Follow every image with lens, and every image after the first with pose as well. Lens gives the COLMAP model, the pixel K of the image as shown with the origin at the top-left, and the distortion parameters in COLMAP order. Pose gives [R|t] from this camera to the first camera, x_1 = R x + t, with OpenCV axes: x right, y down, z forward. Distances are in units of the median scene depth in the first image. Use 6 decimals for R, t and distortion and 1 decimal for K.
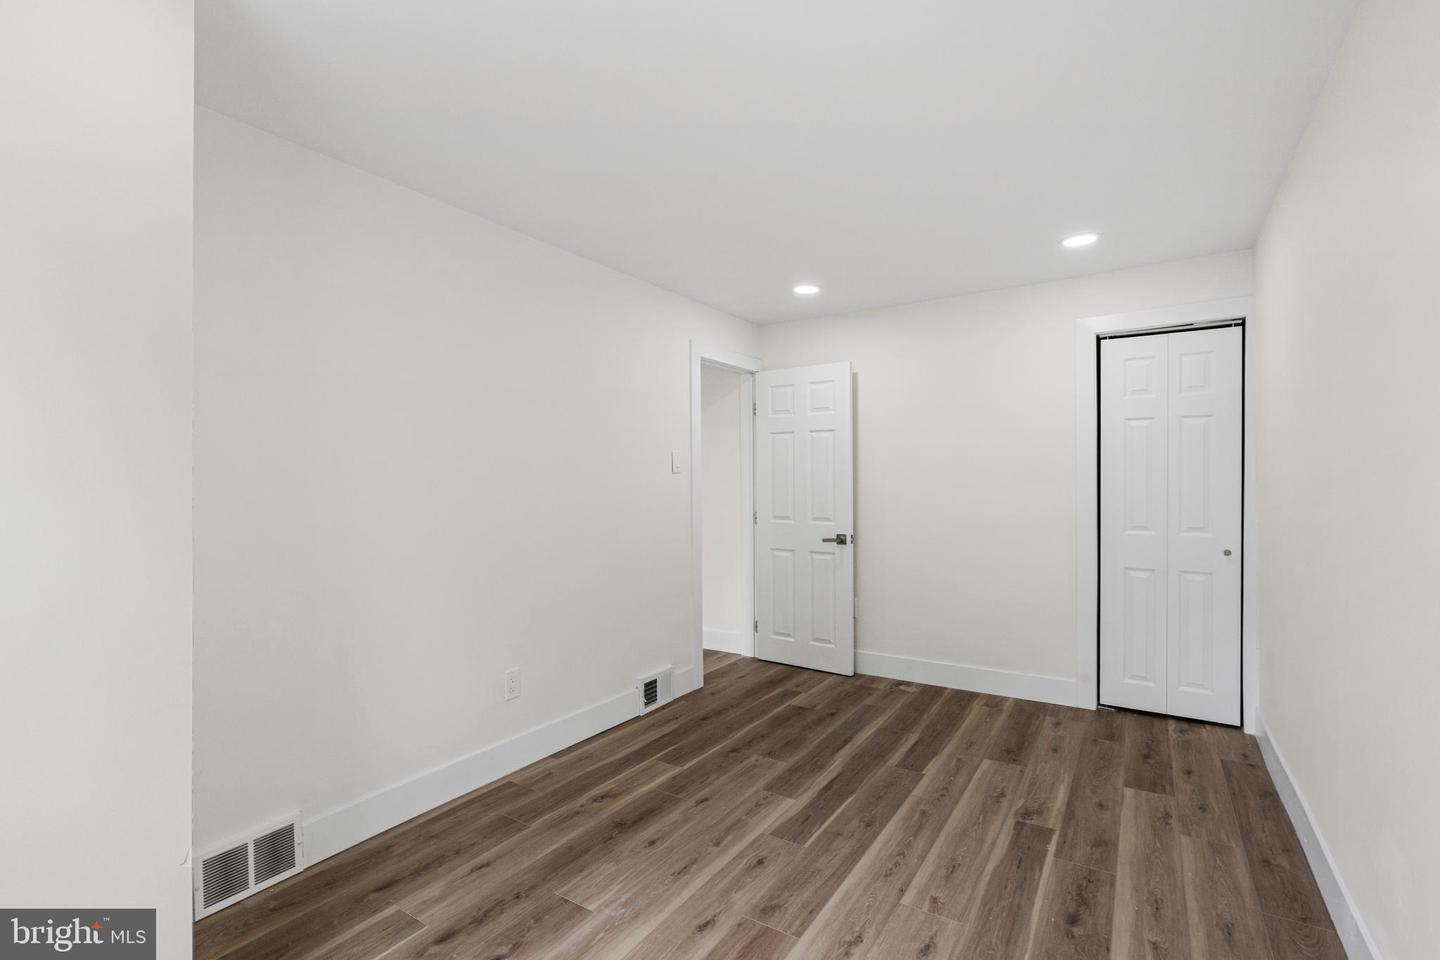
lens RADIAL K [[661.7, 0, 715.7], [0, 661.7, 486.1], [0, 0, 1]] dist [-0.004425, 0.001352]
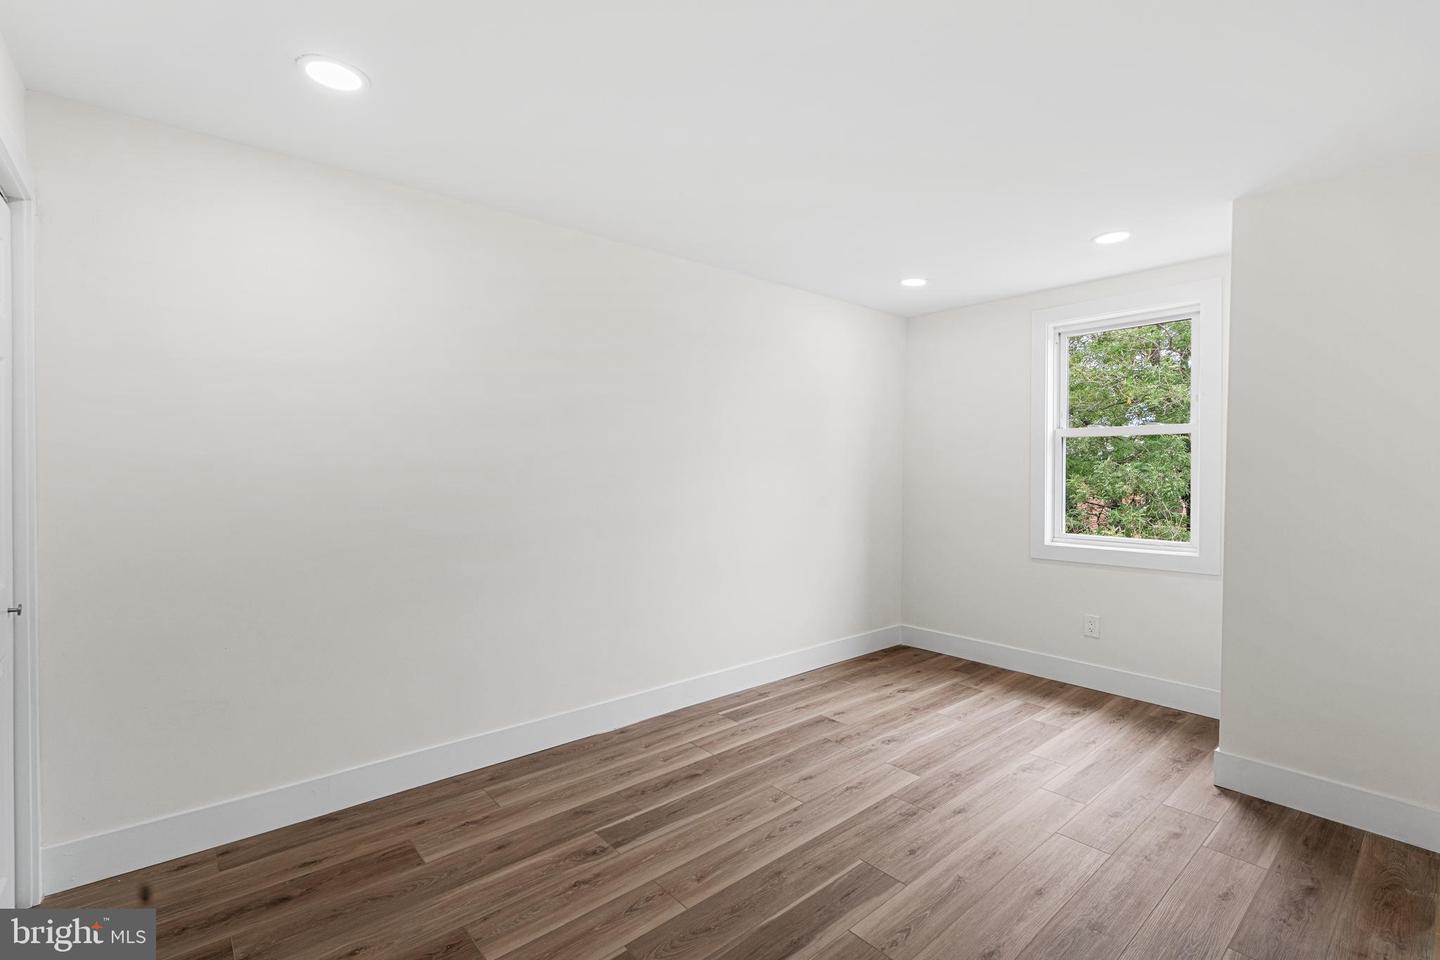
lens RADIAL K [[661.7, 0, 718.0], [0, 661.7, 472.9], [0, 0, 1]] dist [-0.004425, 0.001352]
pose [[-0.961394, -0.004222, 0.275145, 0.072903], [0.001347, 0.999798, 0.020049, -0.033532], [-0.275174, 0.019646, -0.961194, 1.914196]]
